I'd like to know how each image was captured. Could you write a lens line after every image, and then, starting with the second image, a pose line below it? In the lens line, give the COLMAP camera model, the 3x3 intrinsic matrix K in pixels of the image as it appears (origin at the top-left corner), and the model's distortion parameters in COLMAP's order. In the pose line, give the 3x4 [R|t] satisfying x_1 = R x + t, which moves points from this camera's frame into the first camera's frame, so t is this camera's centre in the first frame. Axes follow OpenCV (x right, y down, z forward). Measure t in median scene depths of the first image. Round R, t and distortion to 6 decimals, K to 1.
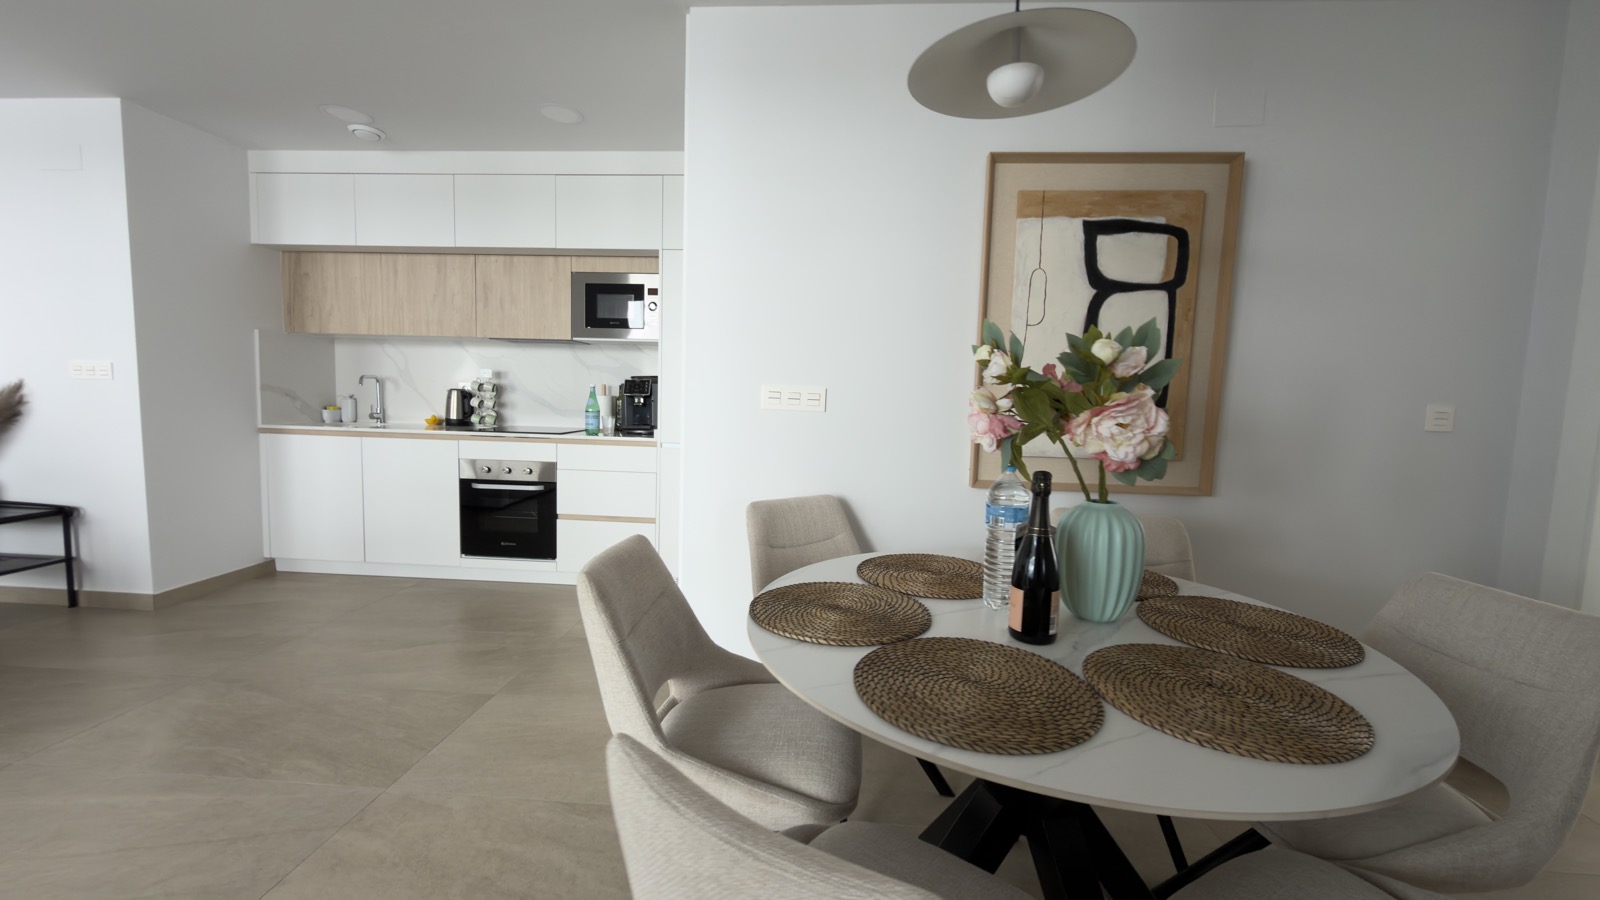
lens RADIAL K [[635.0, 0, 798.8], [0, 635.0, 451.5], [0, 0, 1]] dist [0.002058, -0.000776]
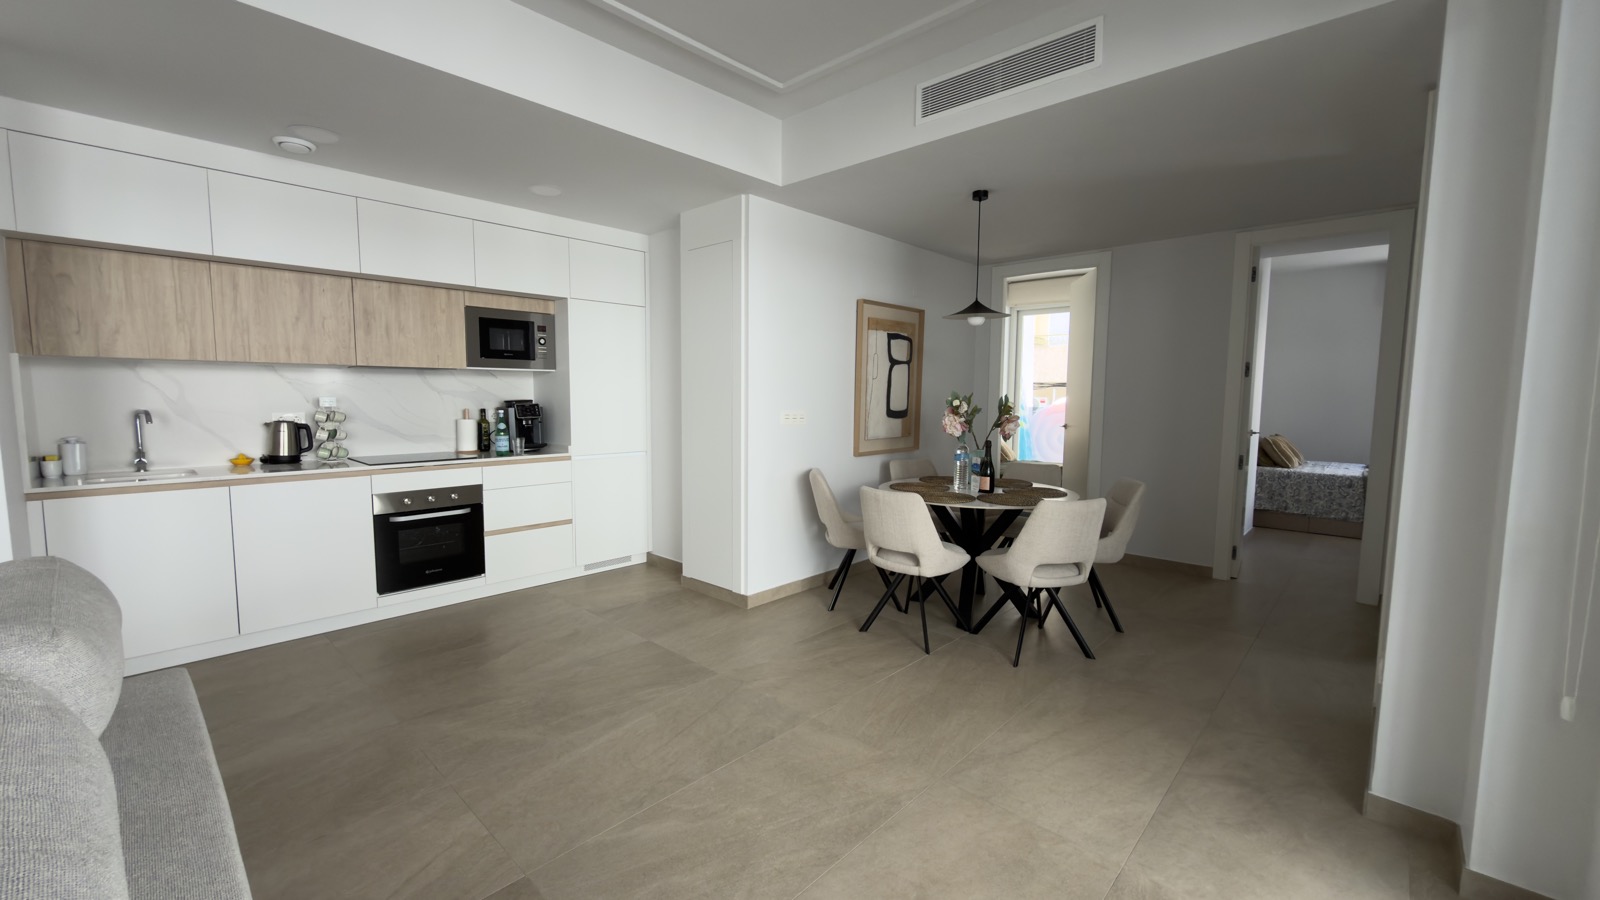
lens RADIAL K [[635.0, 0, 798.3], [0, 635.0, 450.5], [0, 0, 1]] dist [0.002058, -0.000776]
pose [[0.635406, -0.093312, 0.766519, -0.975197], [0.081331, 0.995238, 0.053736, -0.061228], [-0.767883, 0.028197, 0.639969, -0.118657]]
